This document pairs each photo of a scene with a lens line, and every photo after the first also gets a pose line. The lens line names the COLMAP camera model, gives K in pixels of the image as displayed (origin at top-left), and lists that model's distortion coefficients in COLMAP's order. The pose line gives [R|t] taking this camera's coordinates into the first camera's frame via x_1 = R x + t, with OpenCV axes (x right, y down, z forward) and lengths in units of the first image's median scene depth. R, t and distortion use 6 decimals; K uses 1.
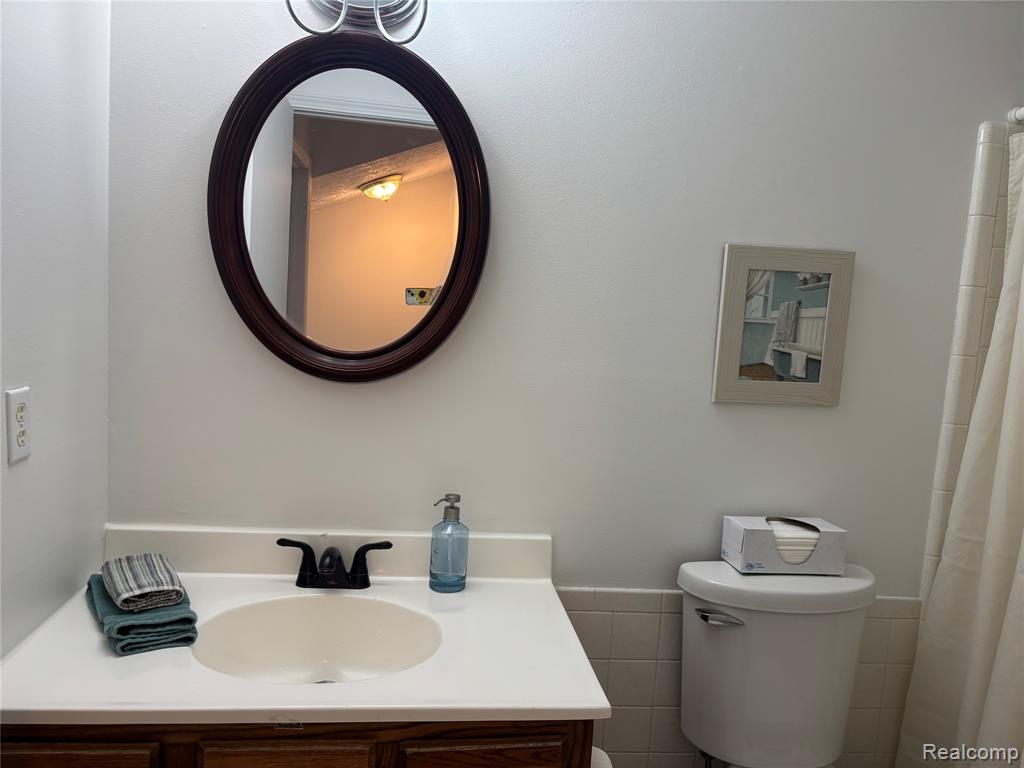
lens RADIAL K [[775.3, 0, 508.4], [0, 775.3, 386.4], [0, 0, 1]] dist [0.036672, -0.023929]
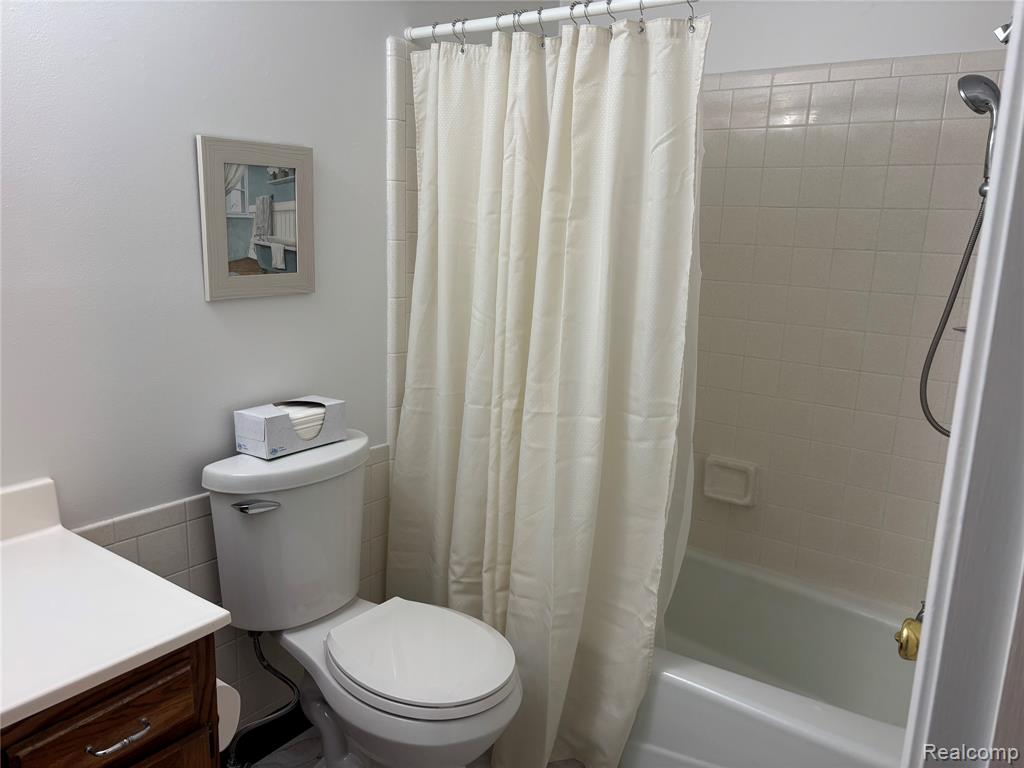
lens RADIAL K [[775.3, 0, 507.6], [0, 775.3, 381.2], [0, 0, 1]] dist [0.036672, -0.023929]
pose [[0.685127, -0.183081, 0.705040, -0.192438], [0.082255, 0.981153, 0.174849, -0.021847], [-0.723764, -0.061800, 0.687274, 0.041164]]
